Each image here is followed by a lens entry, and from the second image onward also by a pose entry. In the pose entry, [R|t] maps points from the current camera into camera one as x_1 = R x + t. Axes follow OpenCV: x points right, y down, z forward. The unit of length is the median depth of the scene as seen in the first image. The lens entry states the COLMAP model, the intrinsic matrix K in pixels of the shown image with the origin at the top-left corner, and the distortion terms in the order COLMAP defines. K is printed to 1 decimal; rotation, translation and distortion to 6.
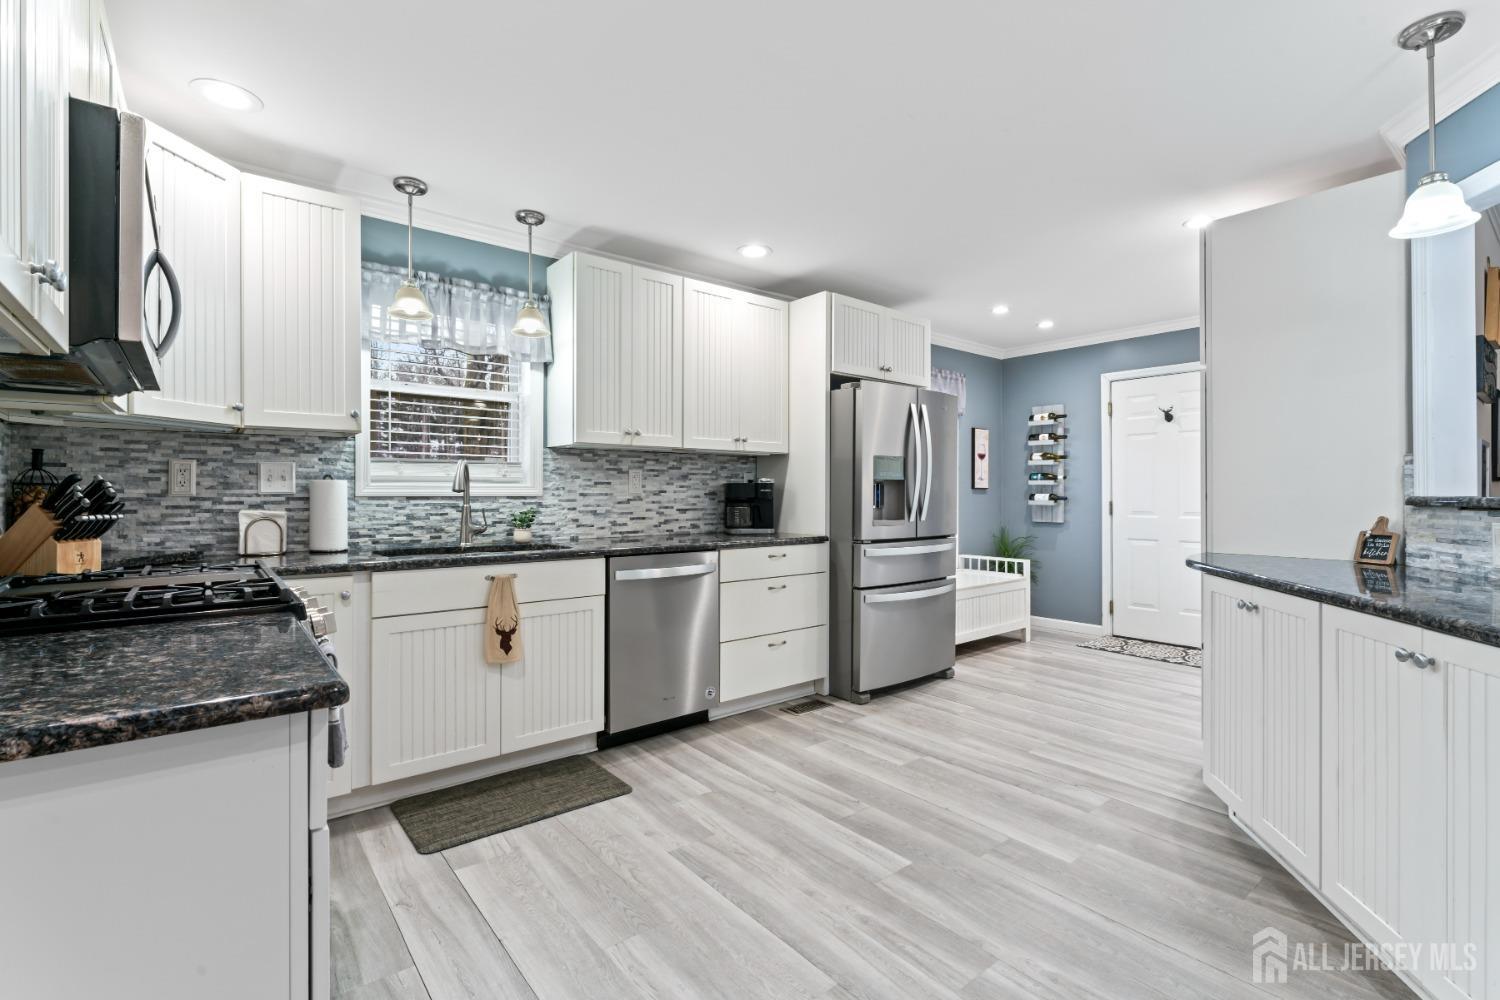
lens RADIAL K [[683.9, 0, 744.1], [0, 683.9, 491.9], [0, 0, 1]] dist [-0.002808, -0.000391]
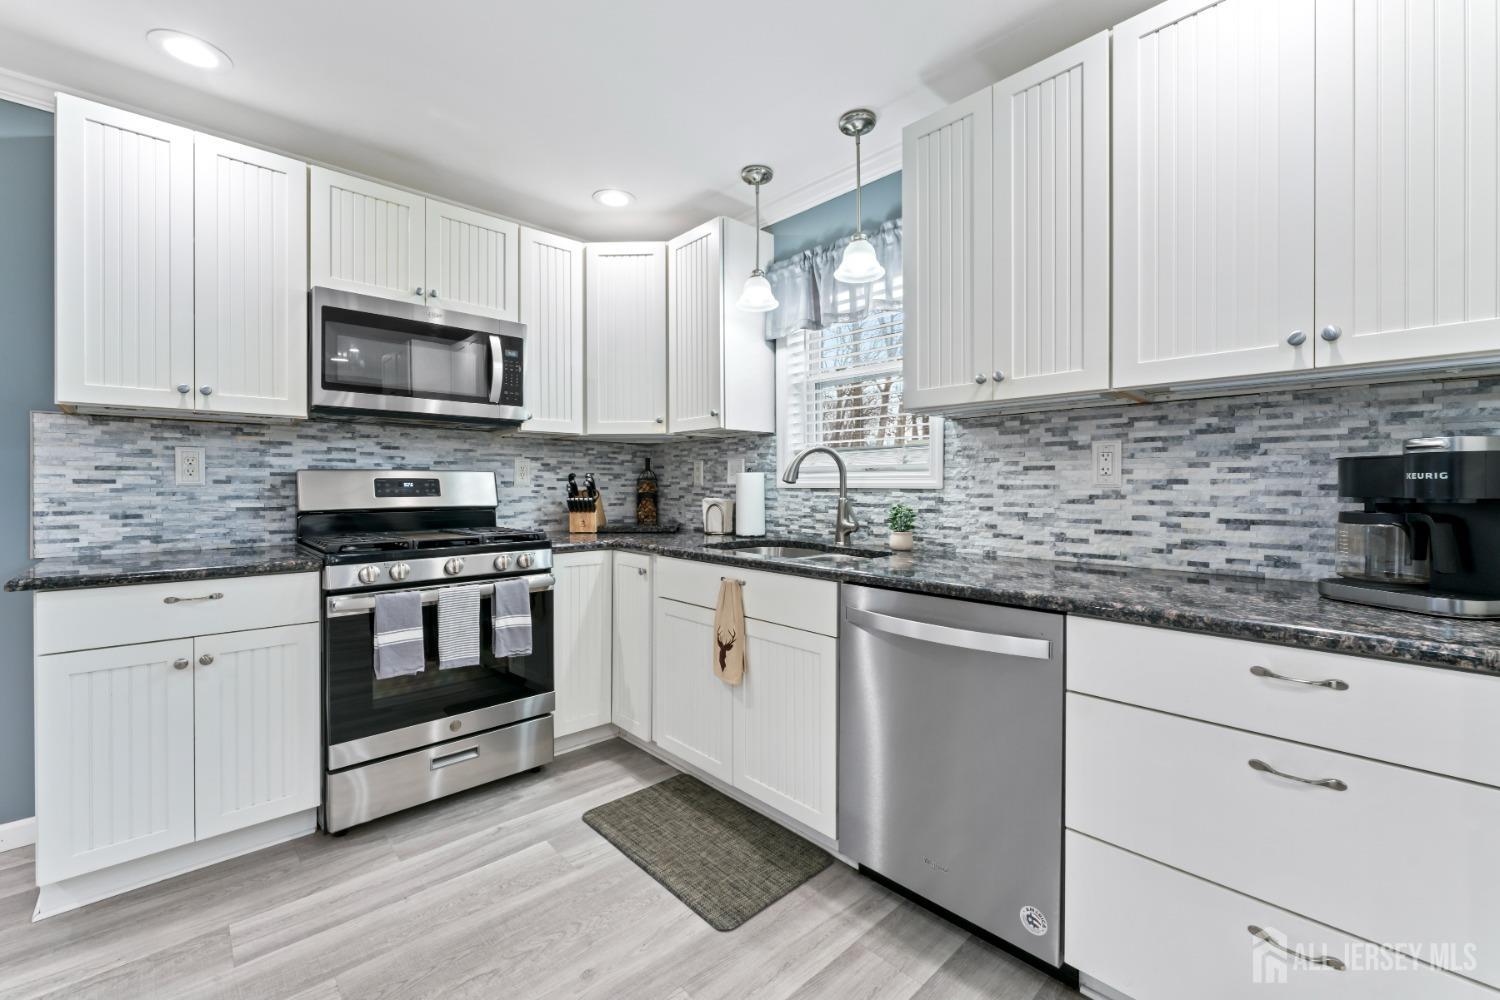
lens RADIAL K [[621.7, 0, 750.1], [0, 621.7, 488.2], [0, 0, 1]] dist [-0.003451, -0.000180]
pose [[0.074220, 0.005295, -0.997228, 0.326897], [0.001047, 0.999985, 0.005388, 0.001853], [0.997241, -0.001444, 0.074214, 0.731503]]
